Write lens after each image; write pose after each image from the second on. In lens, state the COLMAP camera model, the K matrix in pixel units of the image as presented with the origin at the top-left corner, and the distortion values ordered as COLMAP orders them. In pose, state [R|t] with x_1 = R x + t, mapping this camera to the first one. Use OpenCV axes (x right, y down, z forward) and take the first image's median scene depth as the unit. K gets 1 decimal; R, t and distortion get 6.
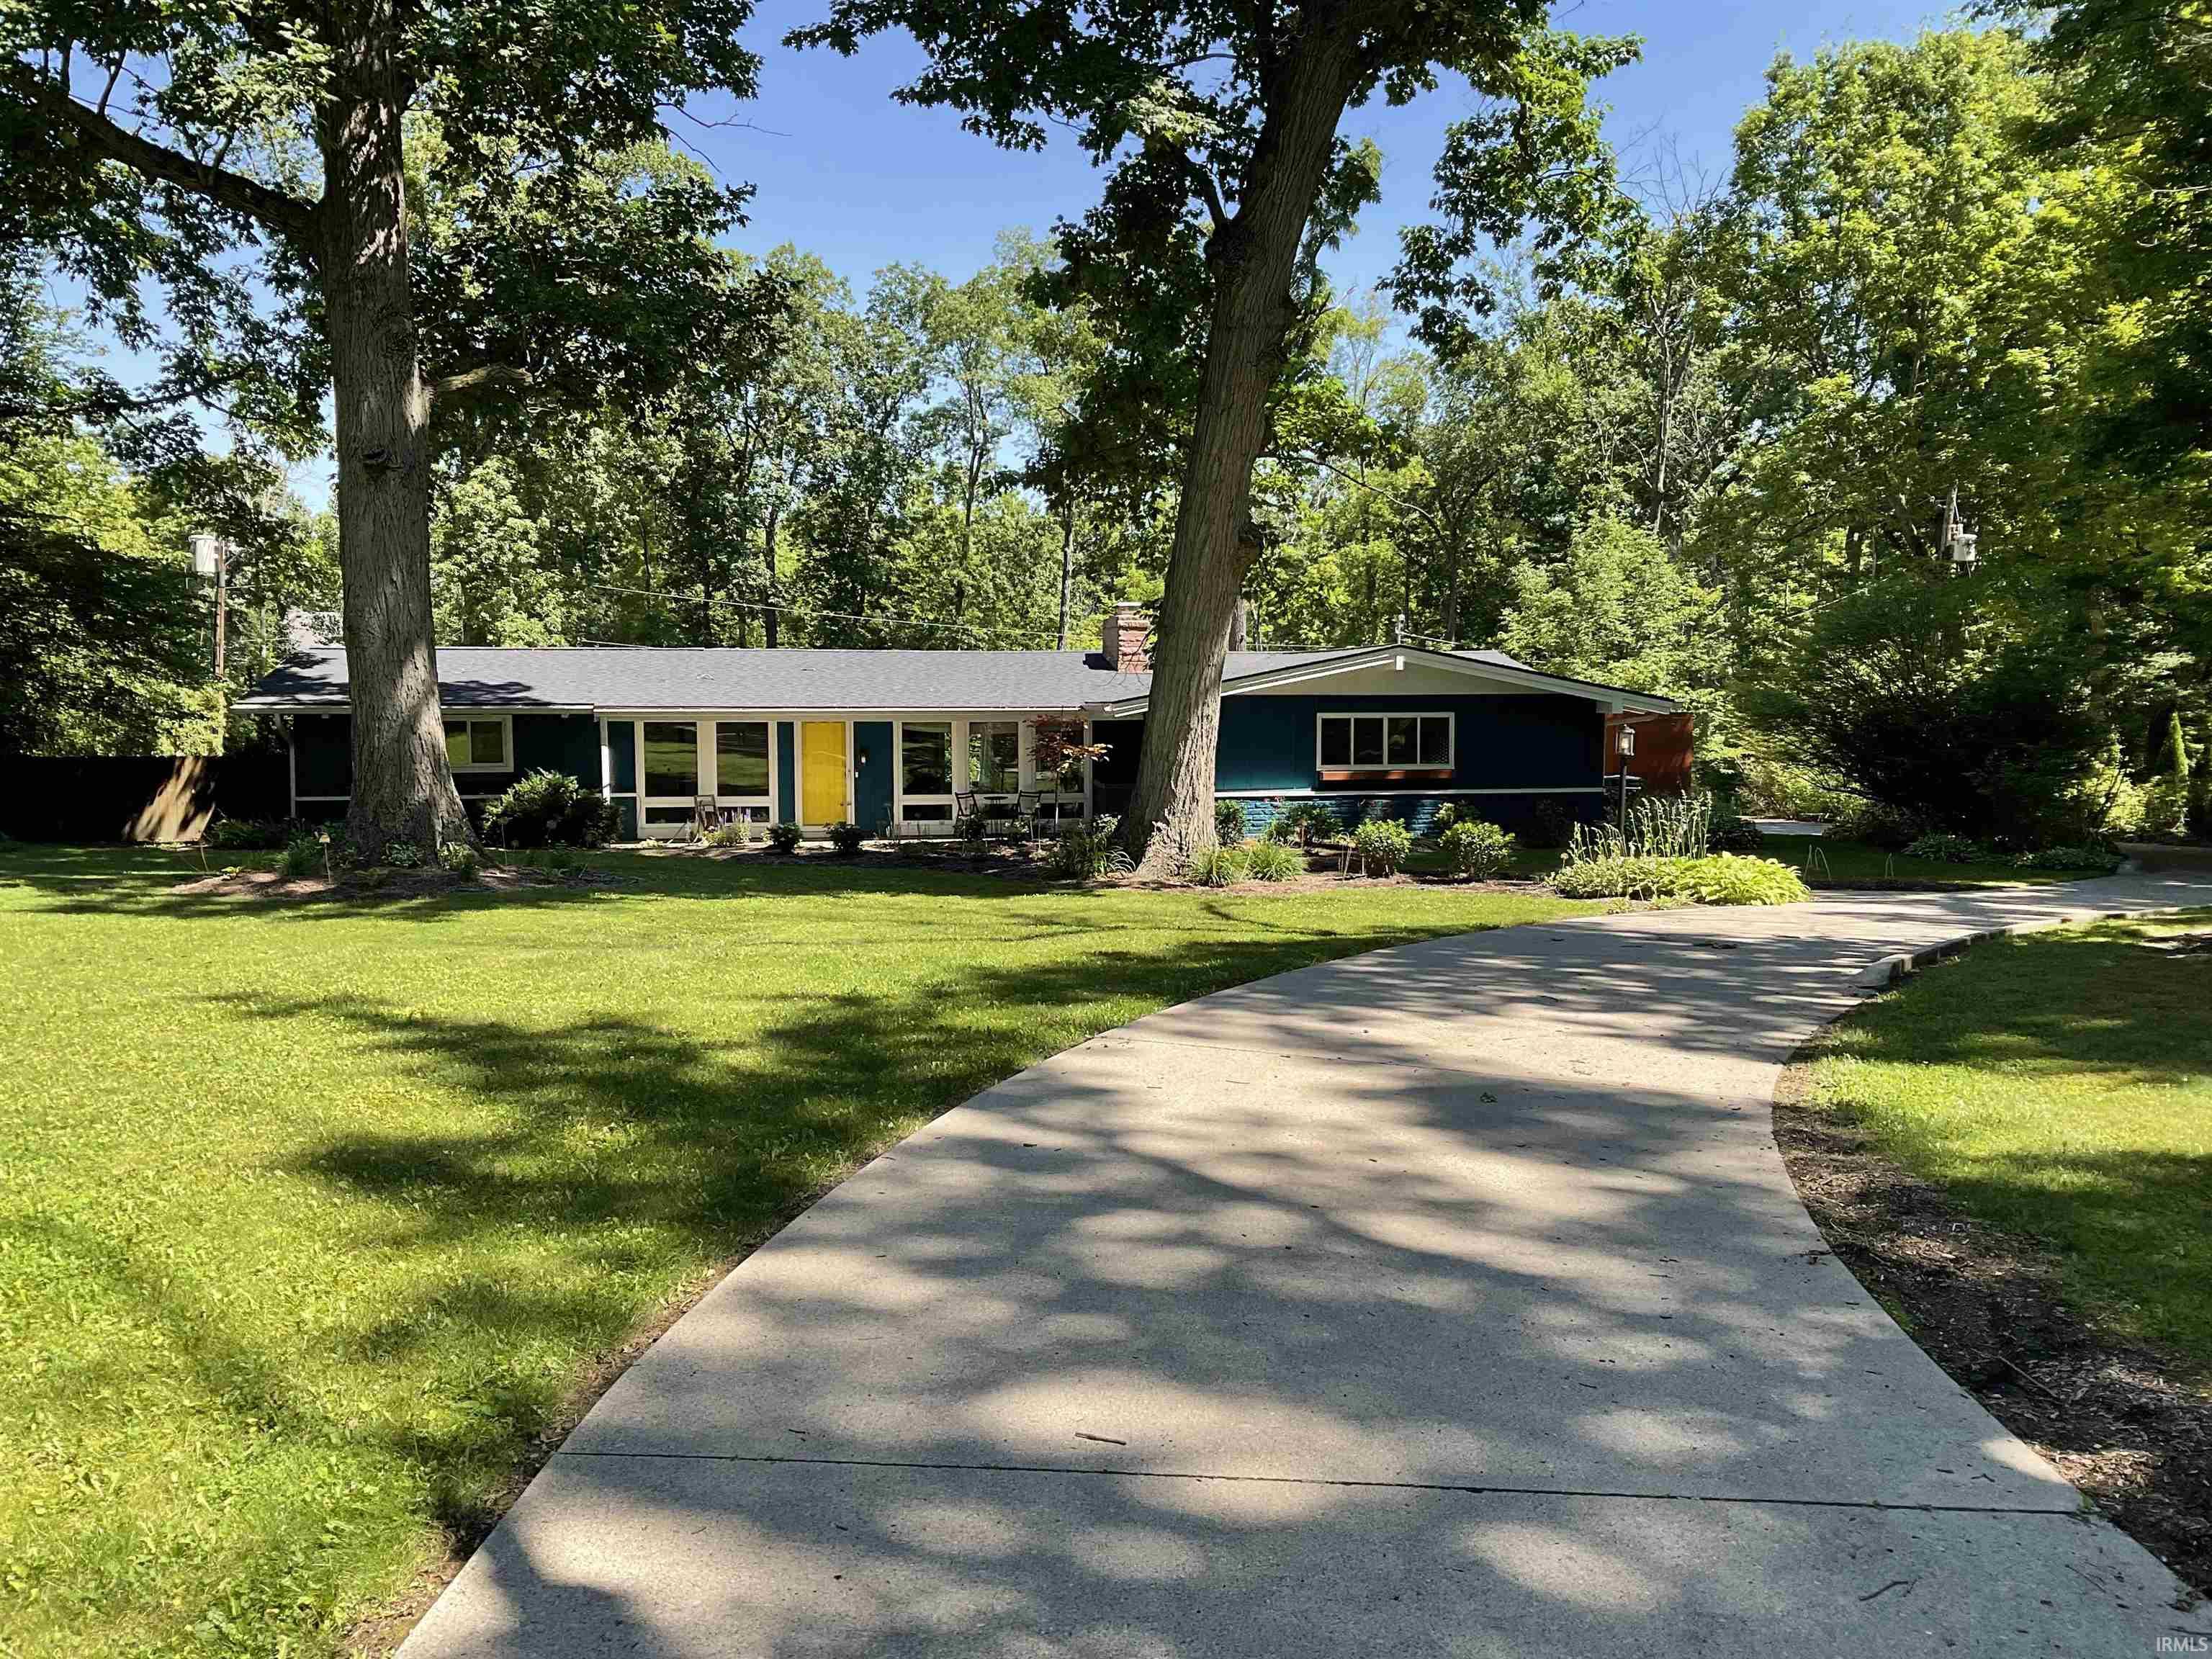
lens RADIAL K [[1831.5, 0, 1106.0], [0, 1831.5, 829.5], [0, 0, 1]] dist [0.112970, -0.242257]
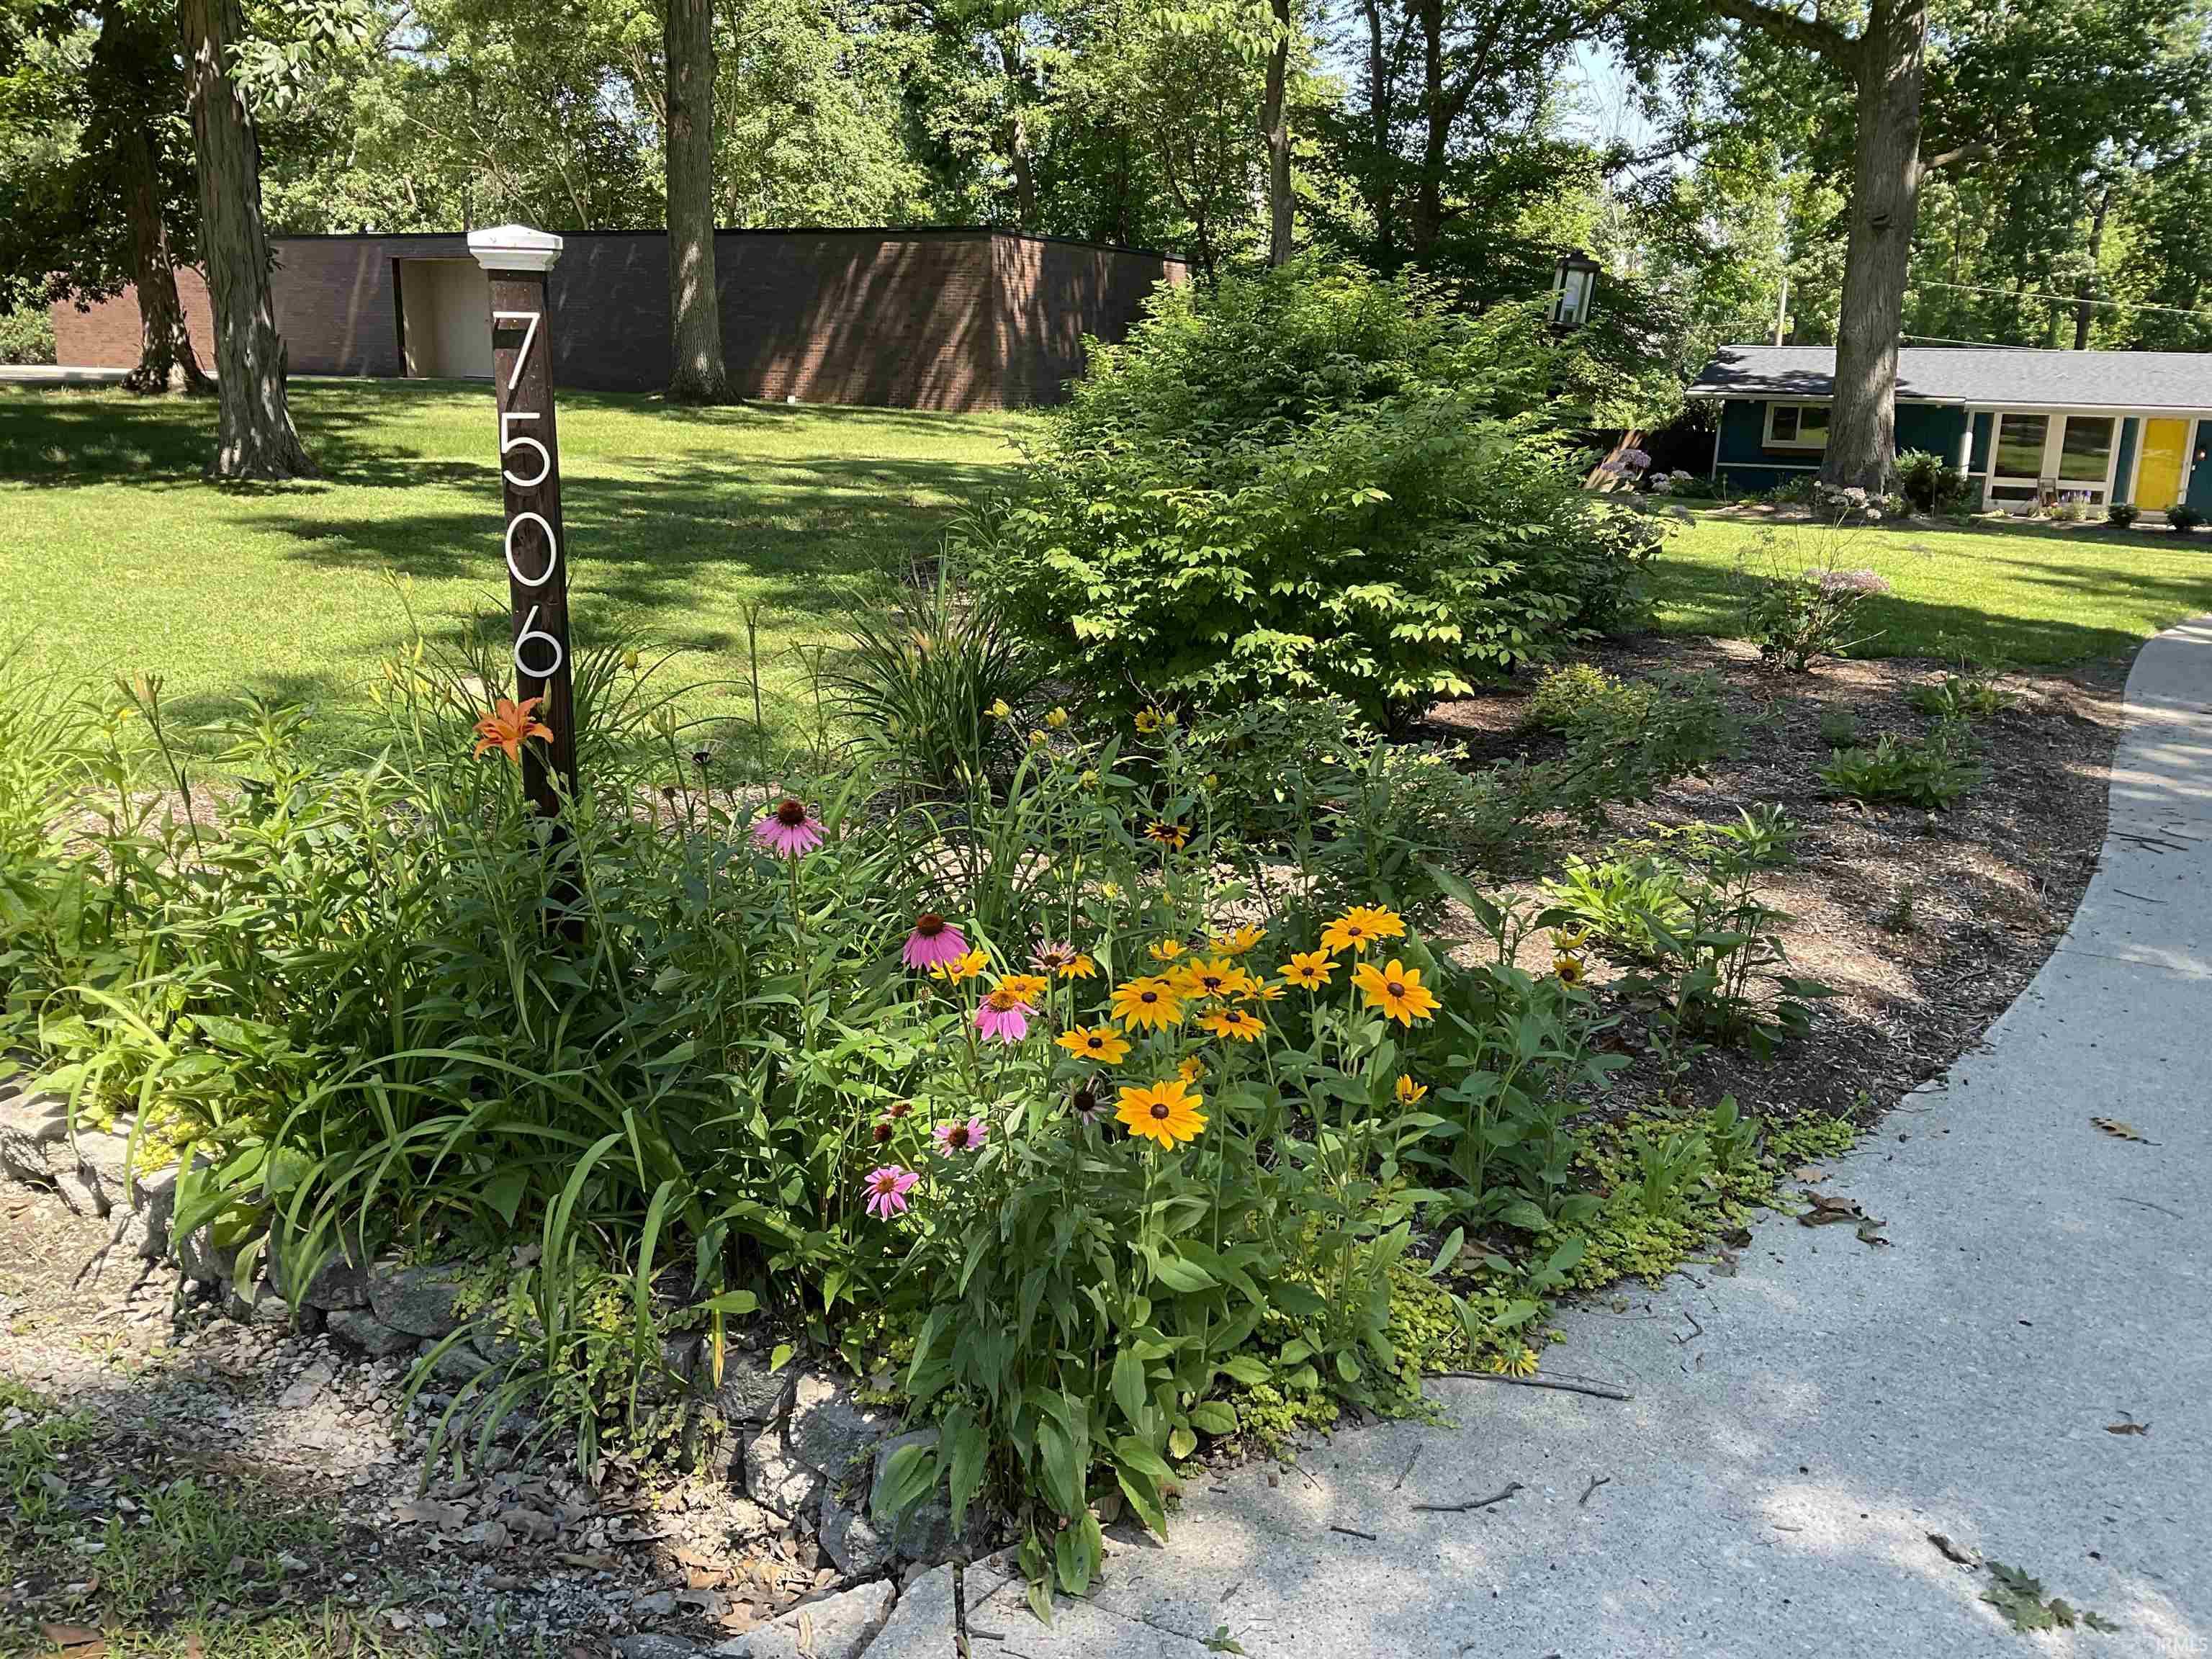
lens RADIAL K [[1859.3, 0, 1106.0], [0, 1859.3, 829.5], [0, 0, 1]] dist [0.014621, -0.005138]
pose [[0.807224, 0.165208, -0.566653, 0.014325], [-0.071490, 0.980328, 0.183974, 0.025253], [0.585899, -0.107998, 0.803155, -0.354827]]
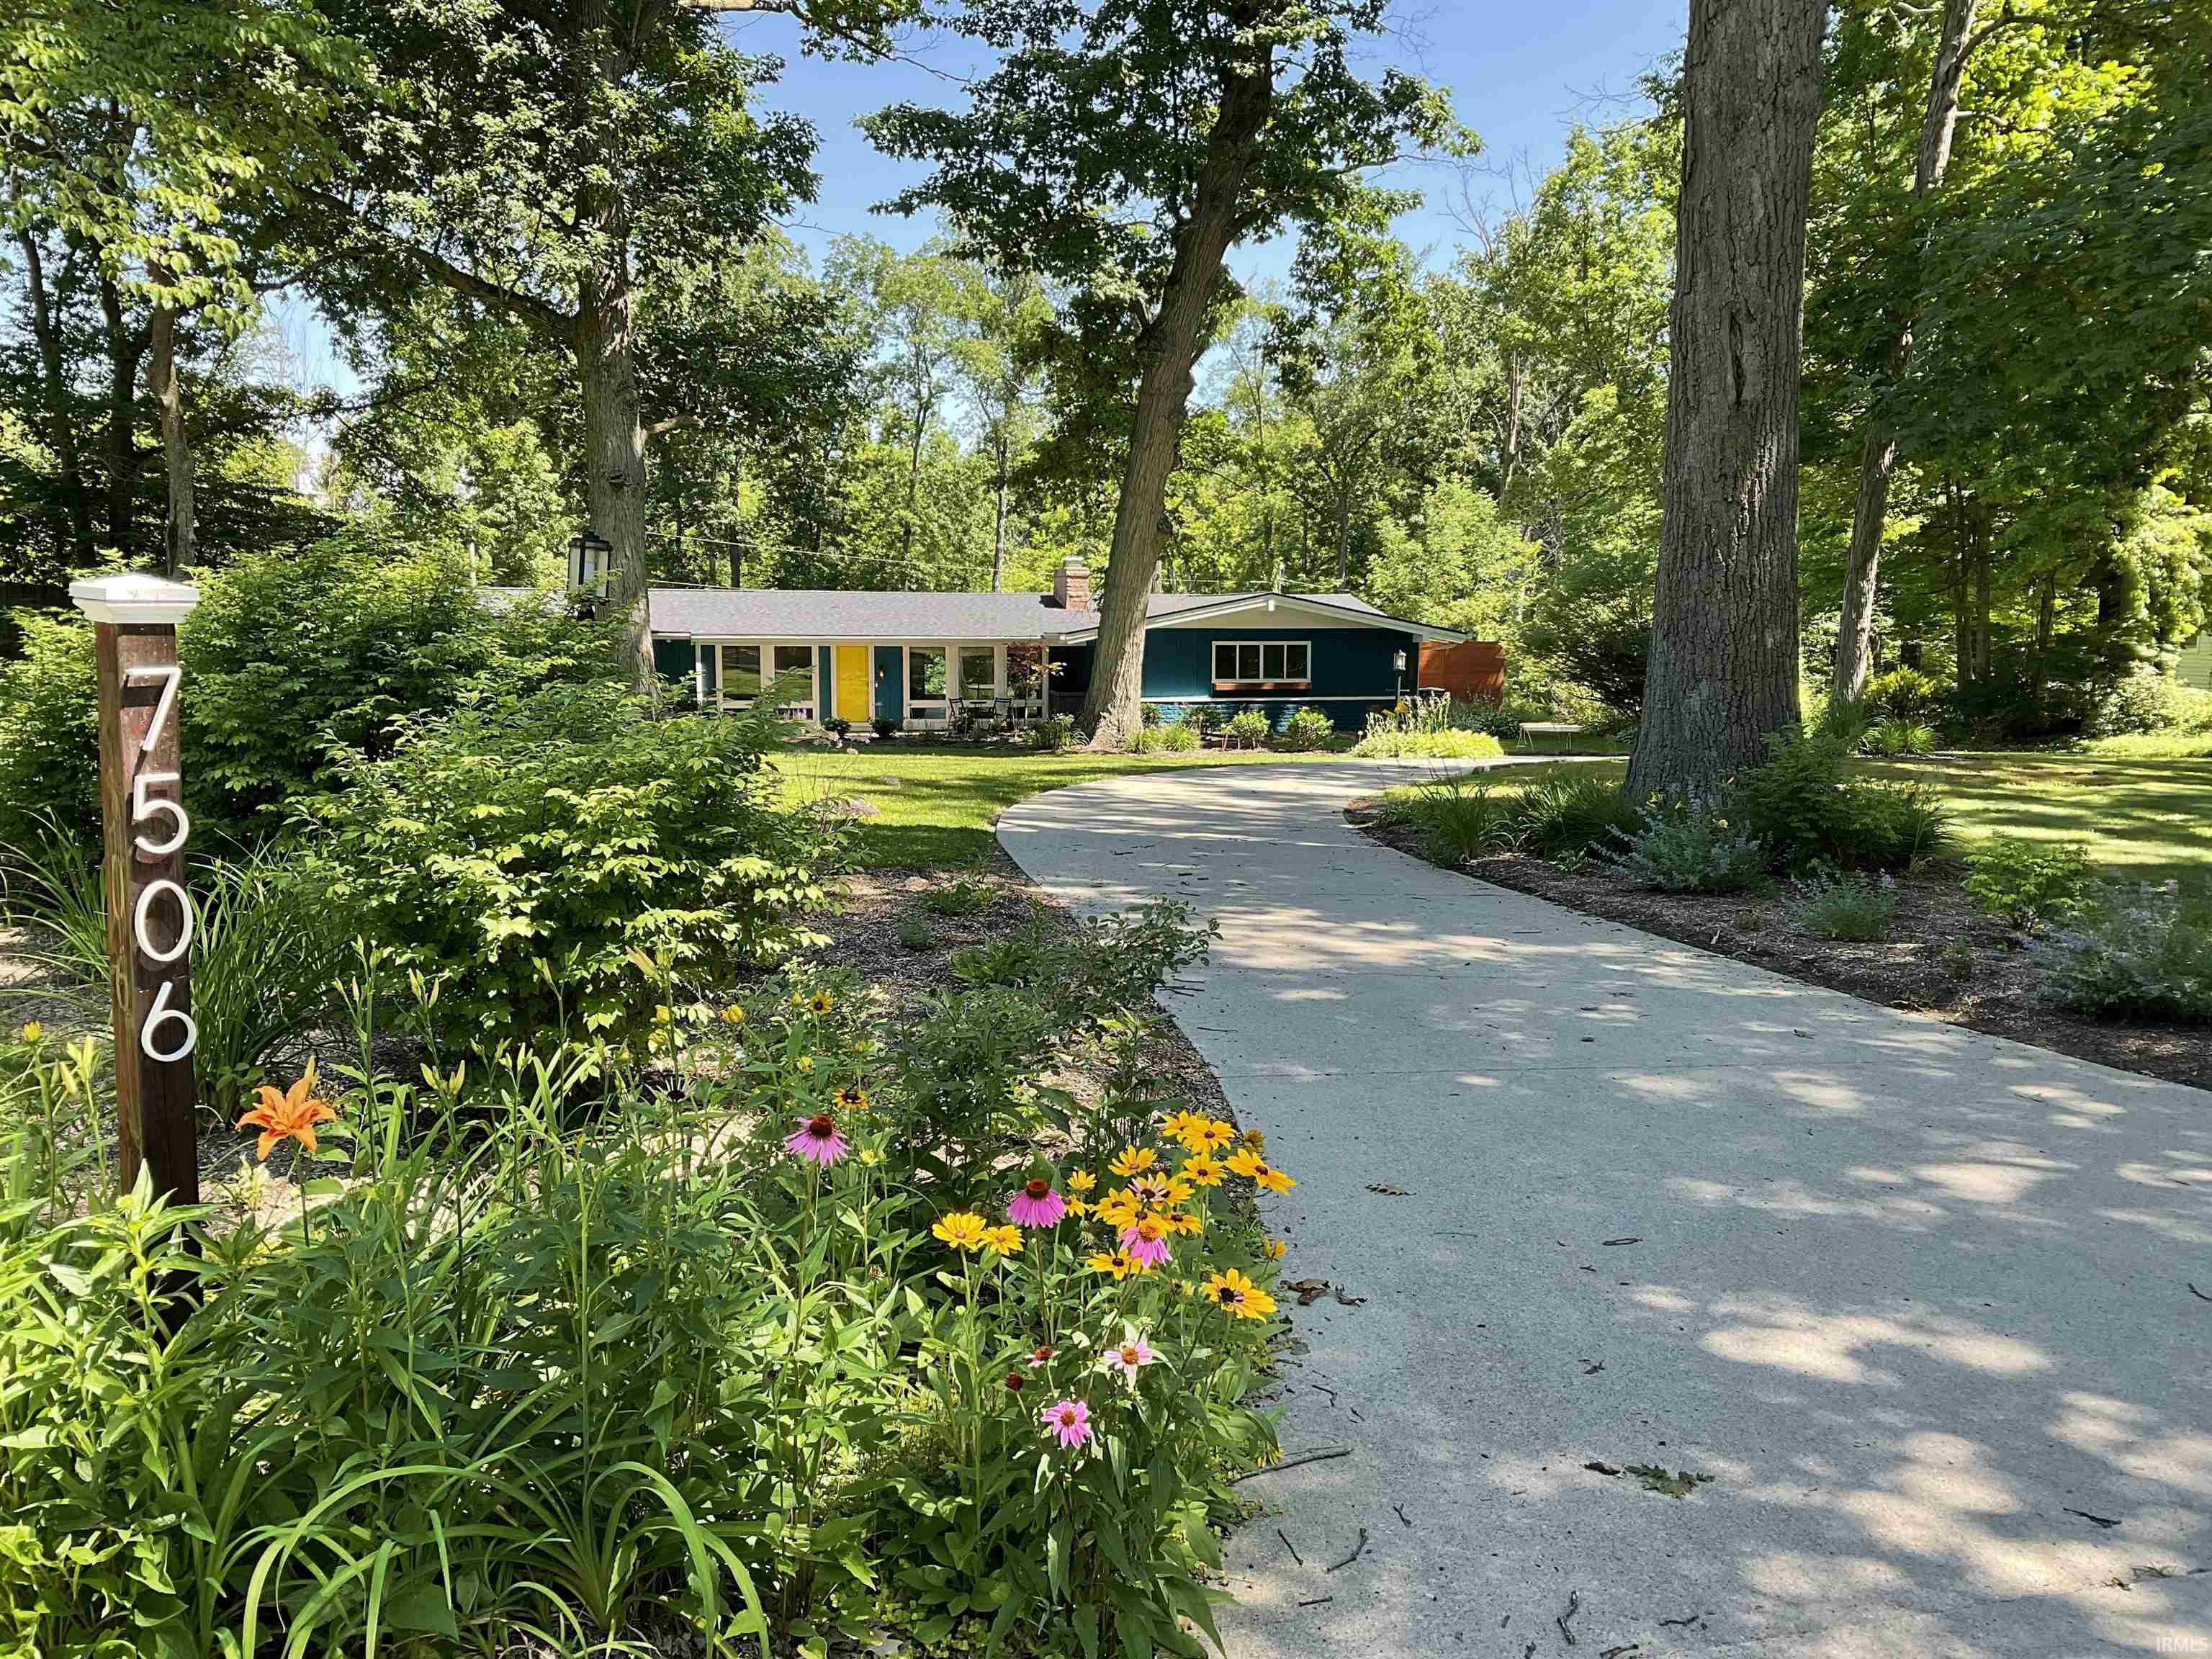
lens RADIAL K [[1846.1, 0, 1106.0], [0, 1846.1, 829.5], [0, 0, 1]] dist [0.077909, -0.123623]
pose [[0.998909, -0.000577, 0.046704, -0.029610], [-0.001262, 0.999225, 0.039351, 0.023074], [-0.046691, -0.039367, 0.998133, -0.384131]]
